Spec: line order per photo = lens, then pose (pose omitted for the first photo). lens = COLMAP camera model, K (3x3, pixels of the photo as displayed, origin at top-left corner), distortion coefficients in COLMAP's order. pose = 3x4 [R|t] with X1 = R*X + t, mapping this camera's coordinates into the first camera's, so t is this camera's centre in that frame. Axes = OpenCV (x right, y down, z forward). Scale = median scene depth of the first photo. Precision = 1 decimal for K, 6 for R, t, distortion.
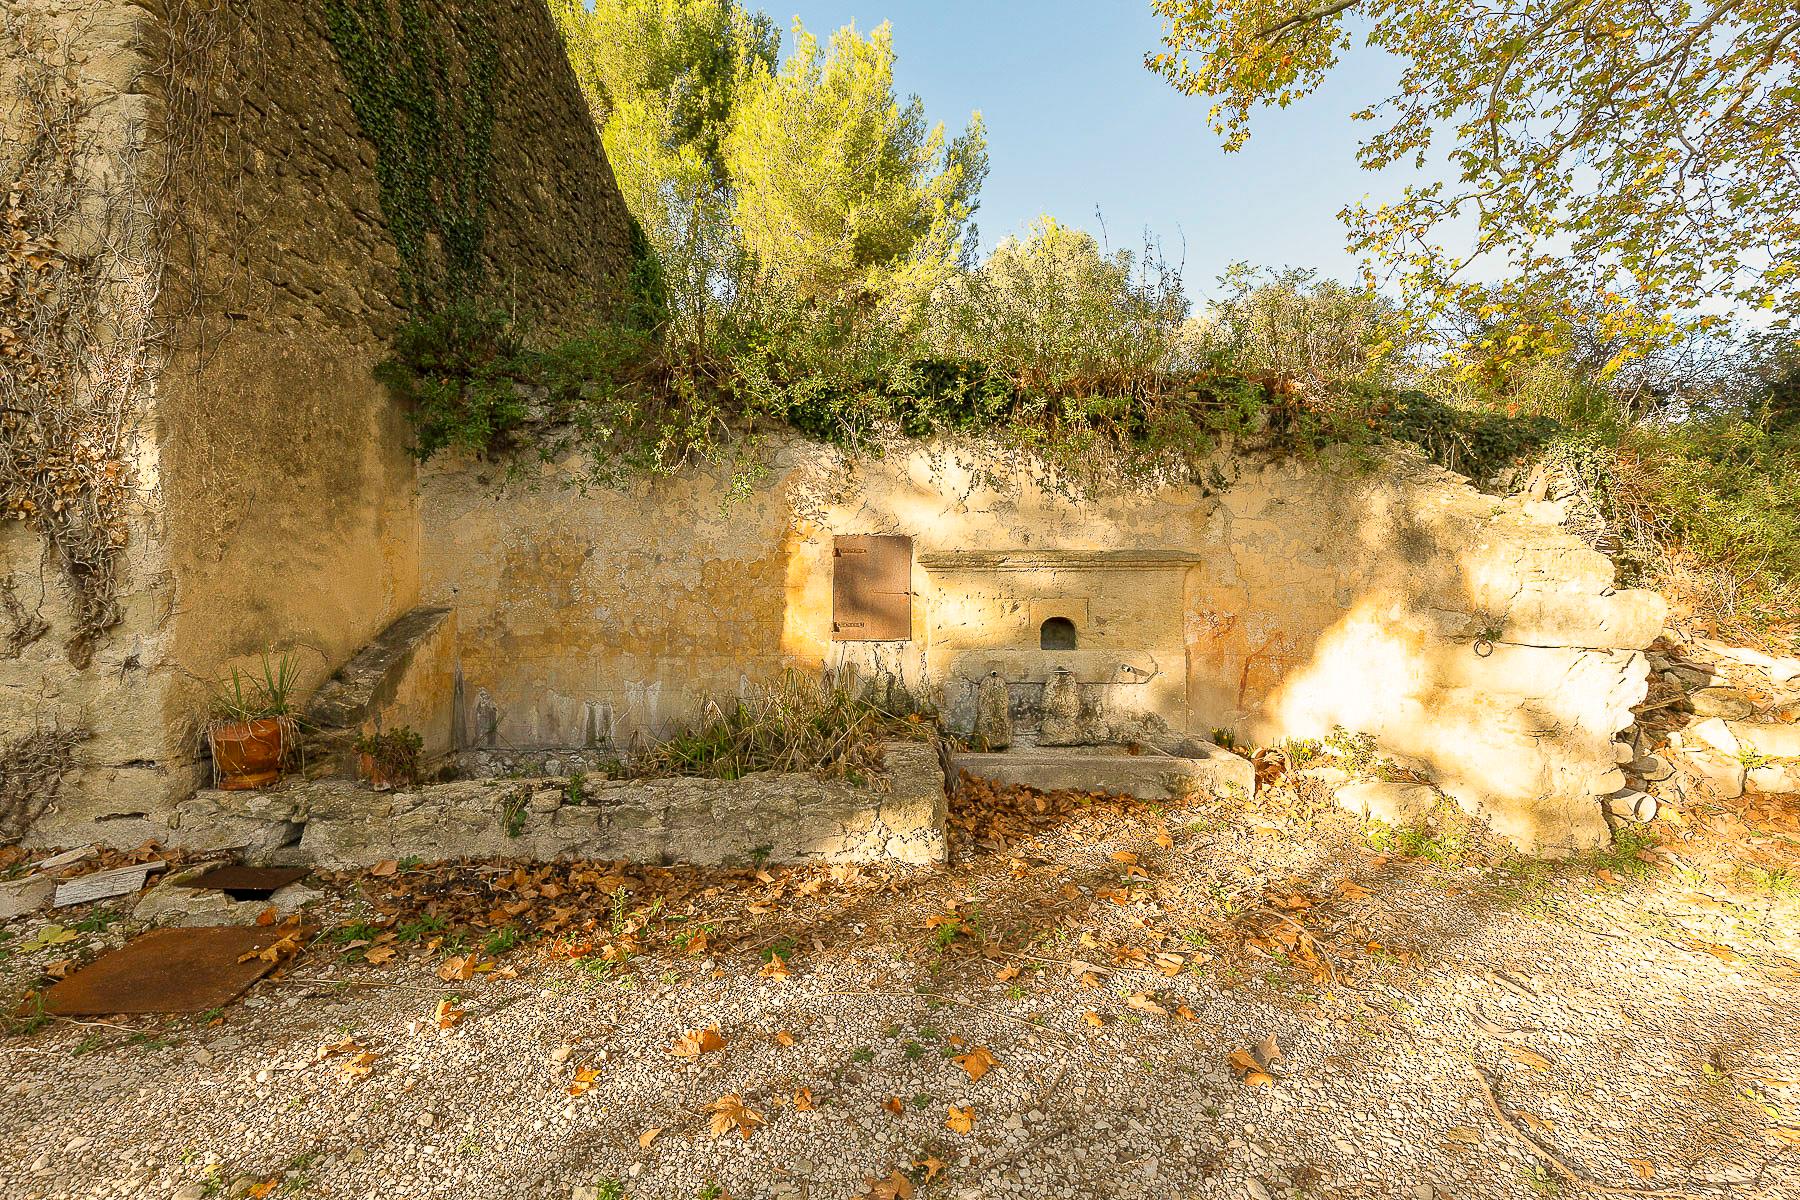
lens RADIAL K [[806.0, 0, 906.4], [0, 806.0, 600.9], [0, 0, 1]] dist [0.002776, -0.000121]
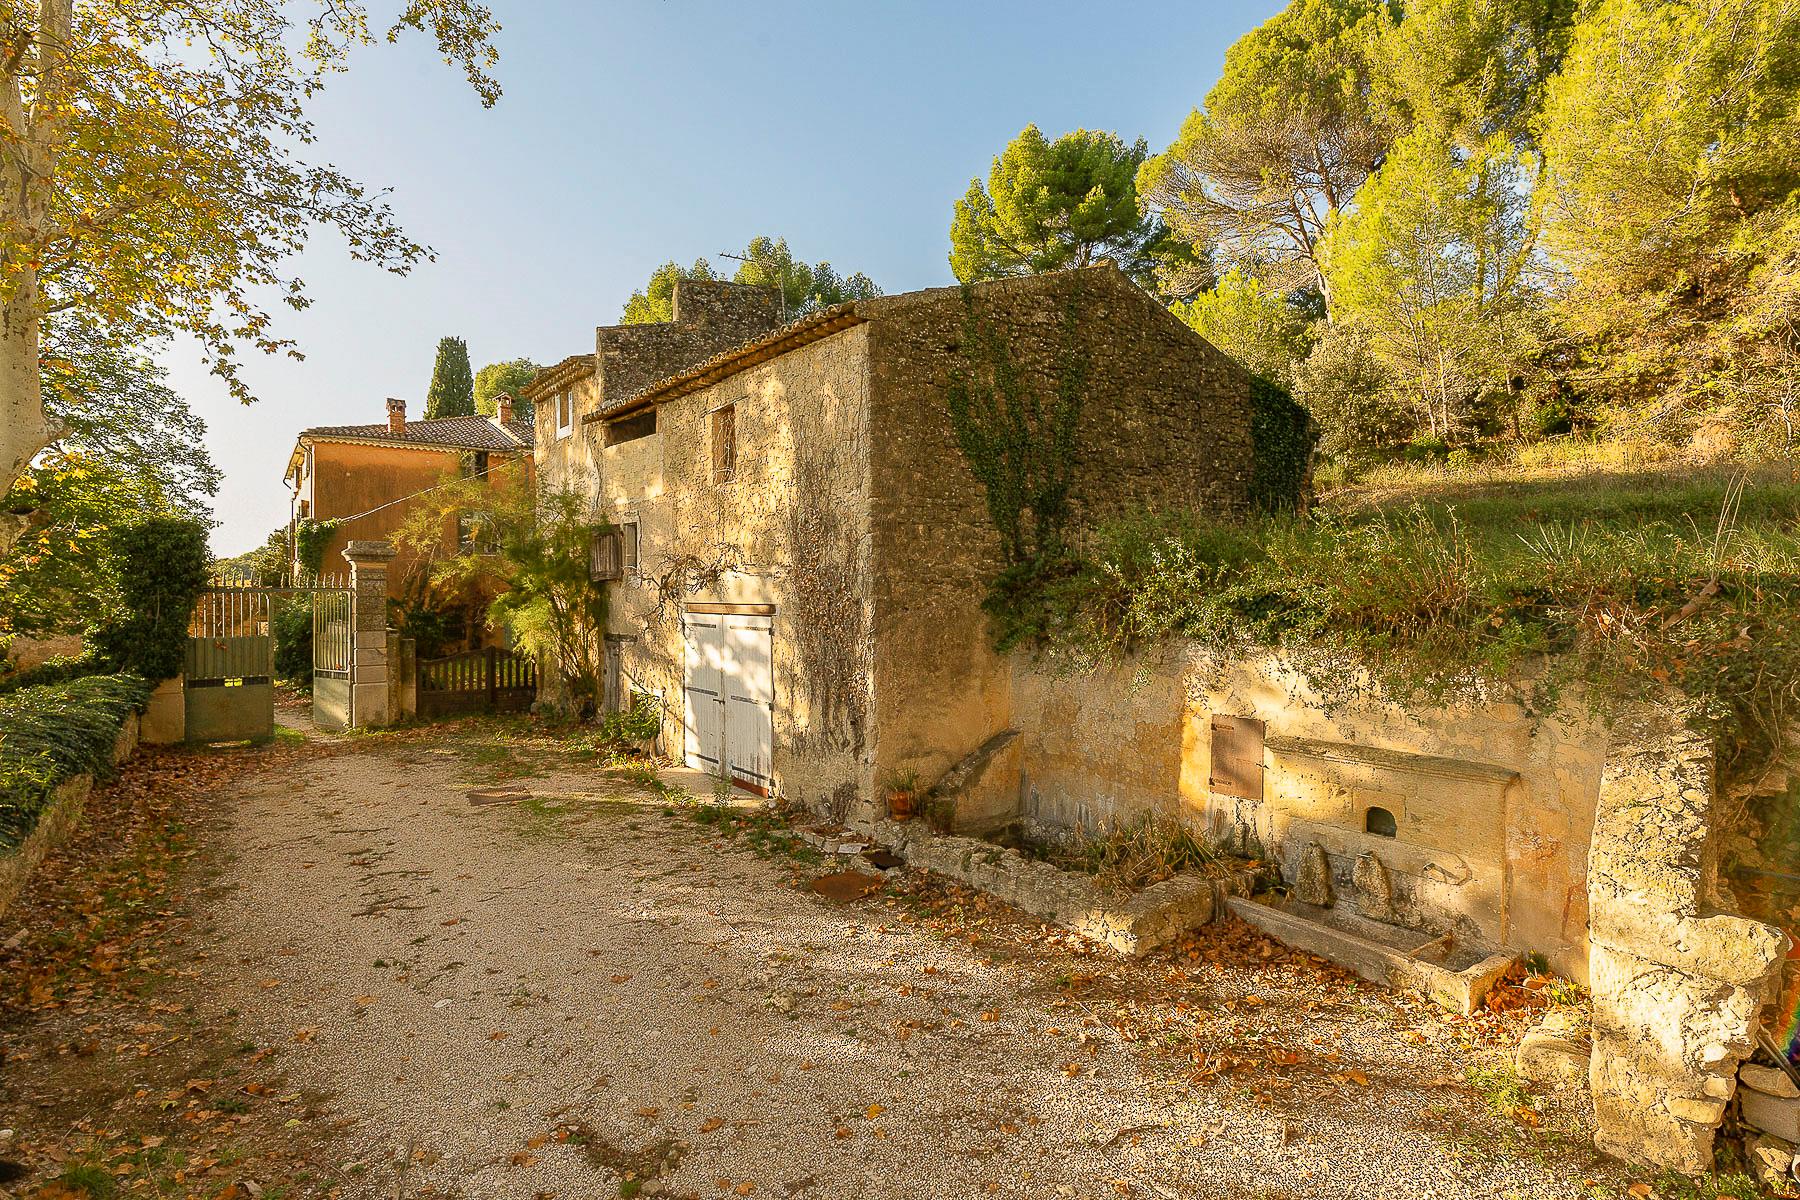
lens RADIAL K [[896.1, 0, 900.0], [0, 896.1, 600.0], [0, 0, 1]] dist [0.000800, -0.000650]
pose [[0.553327, 0.009110, -0.832914, 0.887749], [-0.016708, 0.999860, -0.000163, -0.268184], [0.832797, 0.014007, 0.553402, -0.284082]]
